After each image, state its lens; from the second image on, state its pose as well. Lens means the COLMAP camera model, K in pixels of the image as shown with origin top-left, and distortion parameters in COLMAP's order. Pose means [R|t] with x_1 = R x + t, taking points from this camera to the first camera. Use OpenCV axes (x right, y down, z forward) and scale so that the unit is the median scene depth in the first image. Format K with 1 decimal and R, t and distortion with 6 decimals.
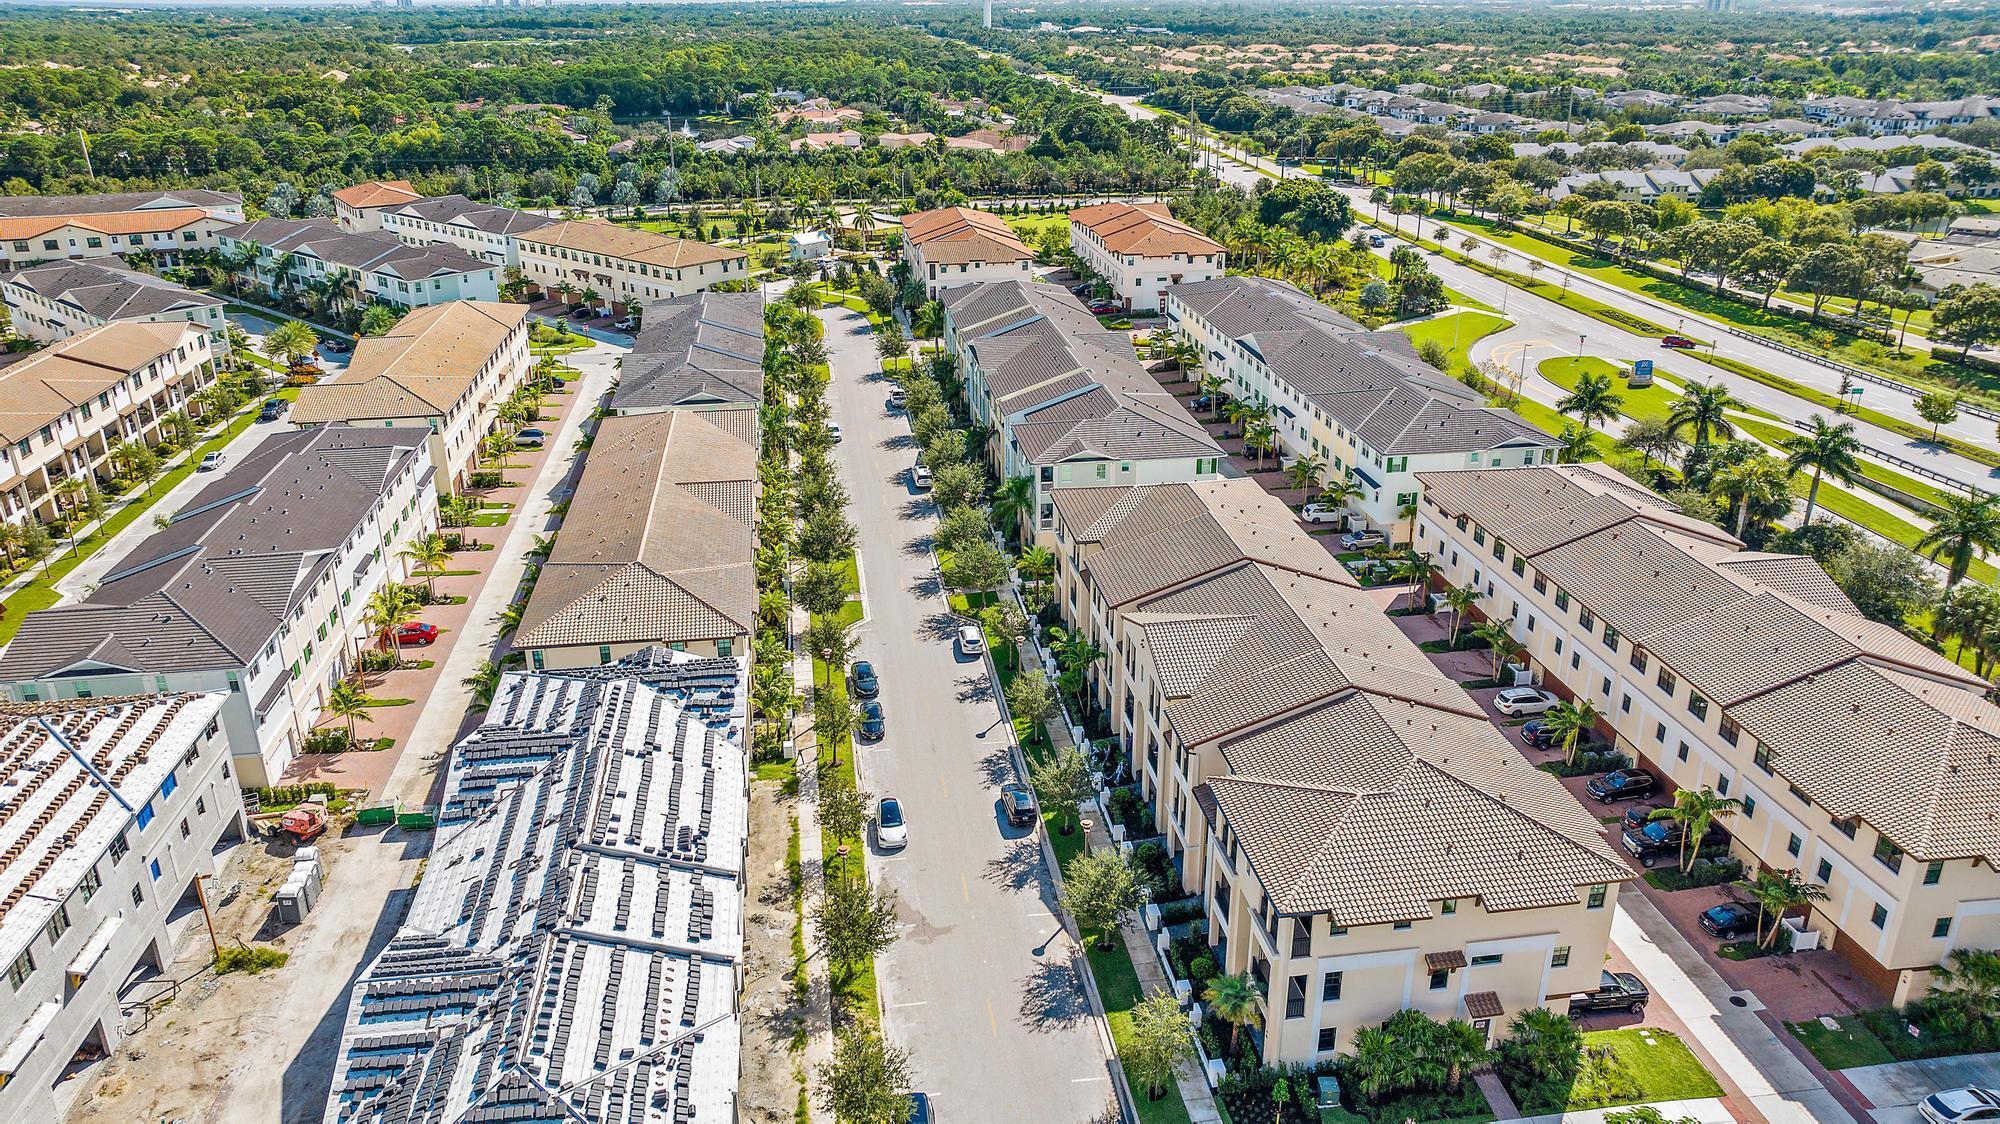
lens RADIAL K [[1406.8, 0, 1005.3], [0, 1406.8, 561.0], [0, 0, 1]] dist [-0.019887, -0.002388]
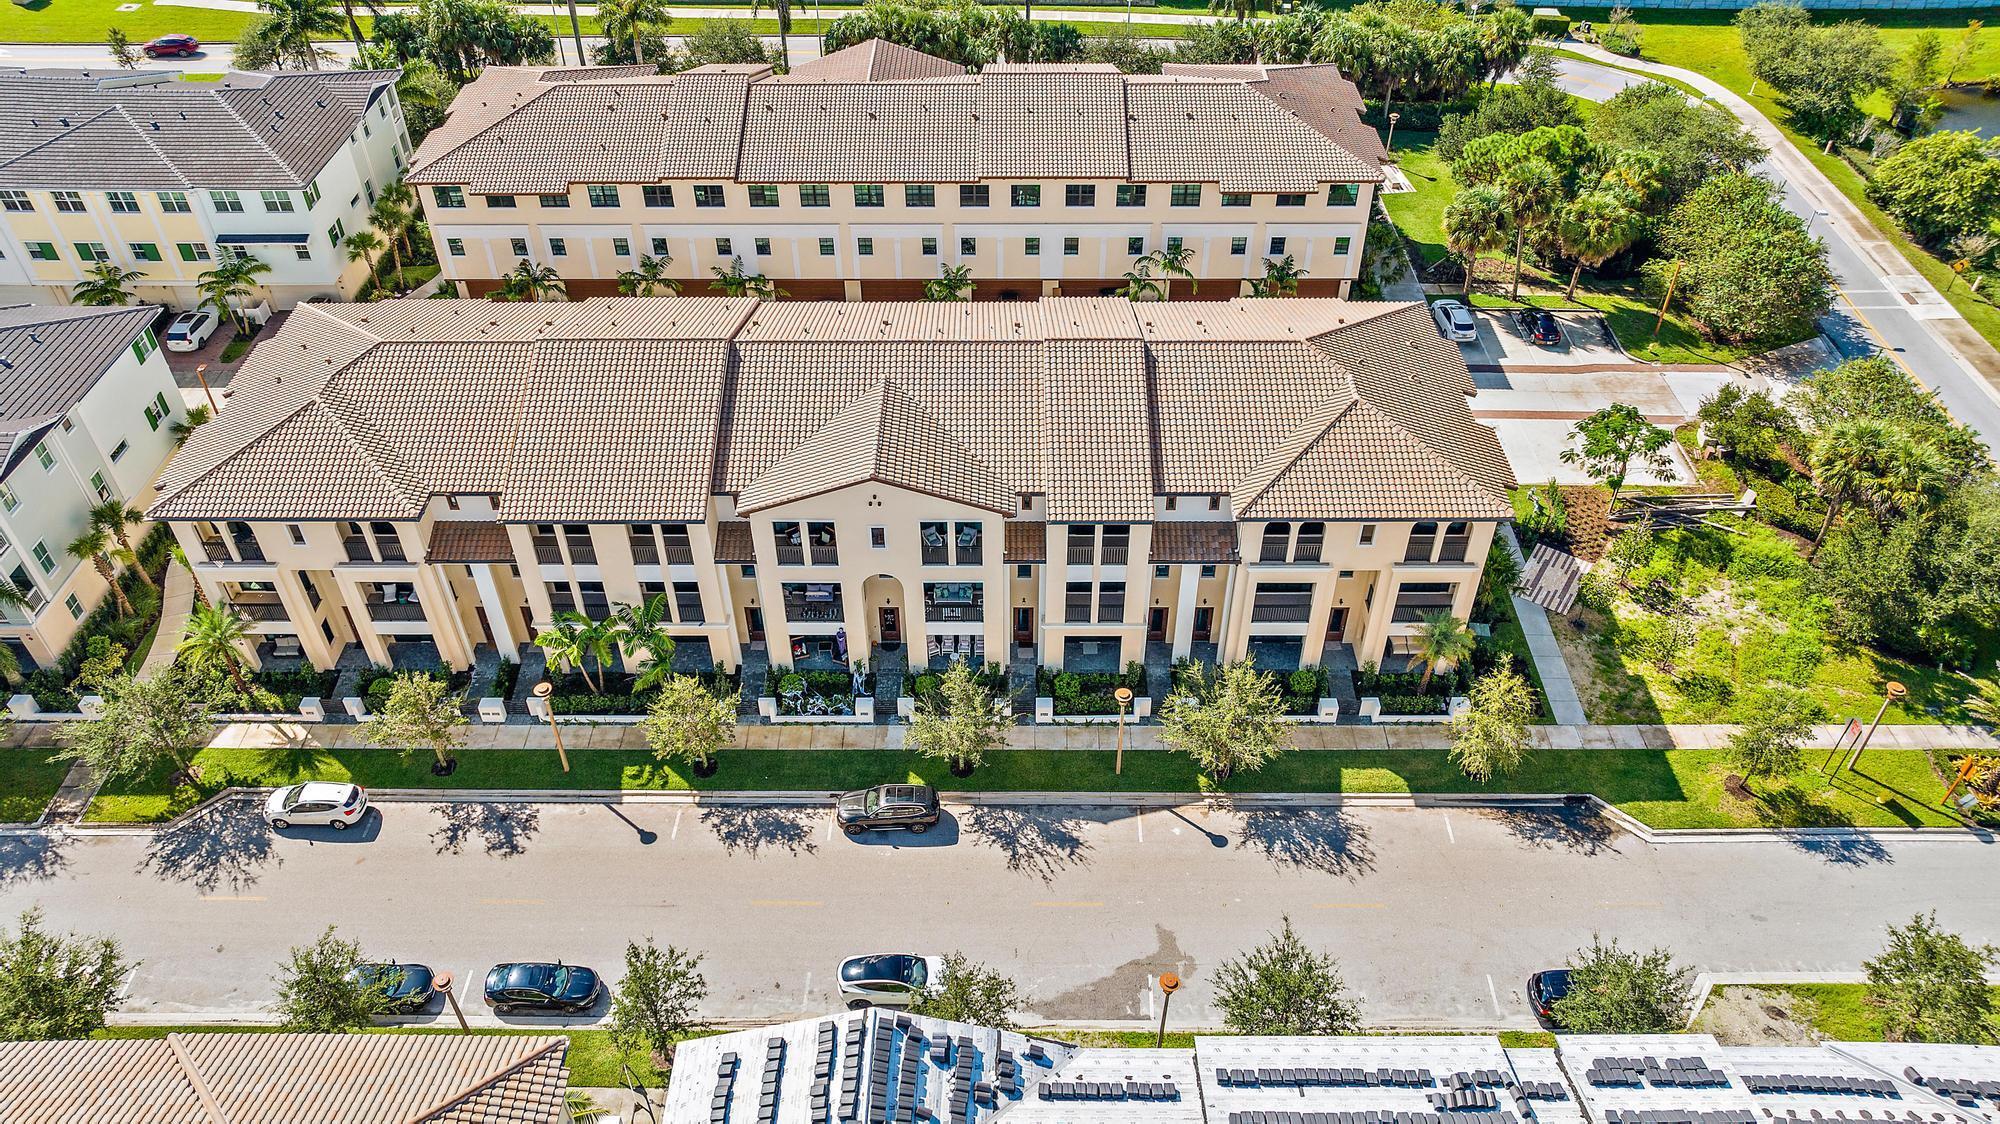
lens RADIAL K [[1406.8, 0, 1005.3], [0, 1406.8, 561.0], [0, 0, 1]] dist [-0.019887, -0.002388]
pose [[0.151433, -0.644537, 0.749426, -0.335871], [0.374130, 0.739138, 0.560091, -0.220664], [-0.914929, 0.195567, 0.353071, 0.573813]]
